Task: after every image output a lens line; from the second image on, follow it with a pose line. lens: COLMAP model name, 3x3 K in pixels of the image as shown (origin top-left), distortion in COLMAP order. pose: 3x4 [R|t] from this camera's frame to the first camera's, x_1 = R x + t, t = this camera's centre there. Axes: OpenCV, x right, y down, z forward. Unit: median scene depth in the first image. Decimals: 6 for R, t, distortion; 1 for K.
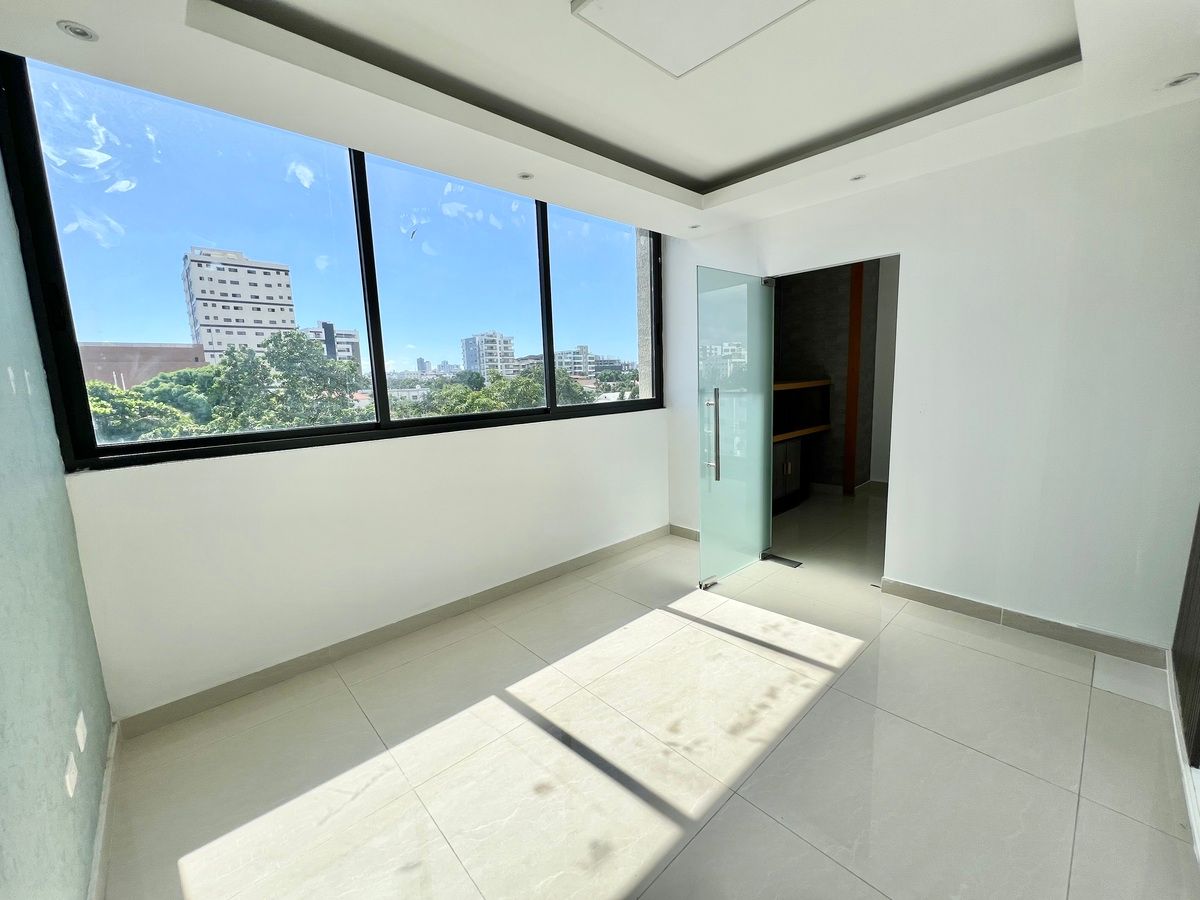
lens RADIAL K [[479.7, 0, 595.9], [0, 479.7, 447.3], [0, 0, 1]] dist [-0.000551, -0.000159]
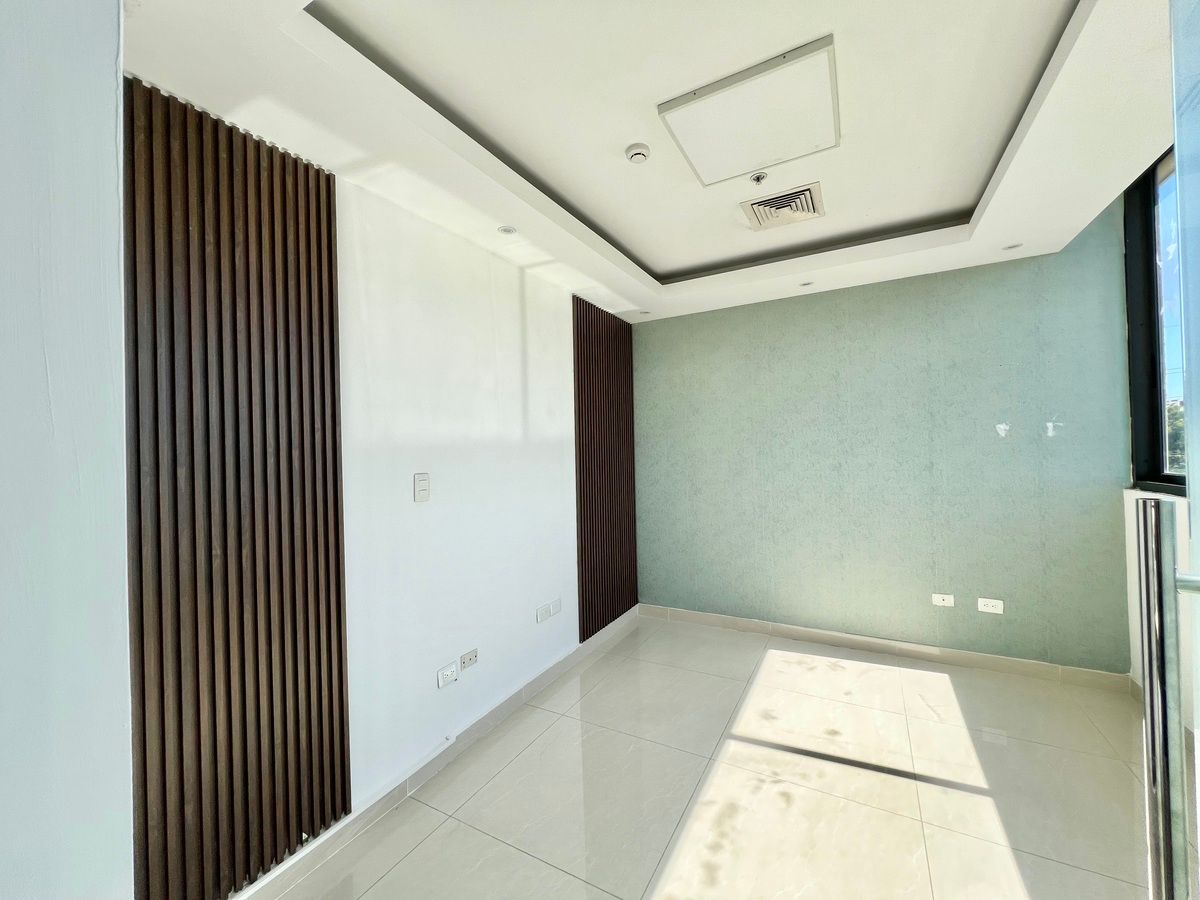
lens RADIAL K [[479.7, 0, 595.9], [0, 479.7, 447.3], [0, 0, 1]] dist [-0.000551, -0.000159]
pose [[-0.946905, 0.062773, -0.315327, 0.811489], [0.021004, 0.990738, 0.134155, -0.269522], [0.320827, 0.120409, -0.939453, 1.738435]]
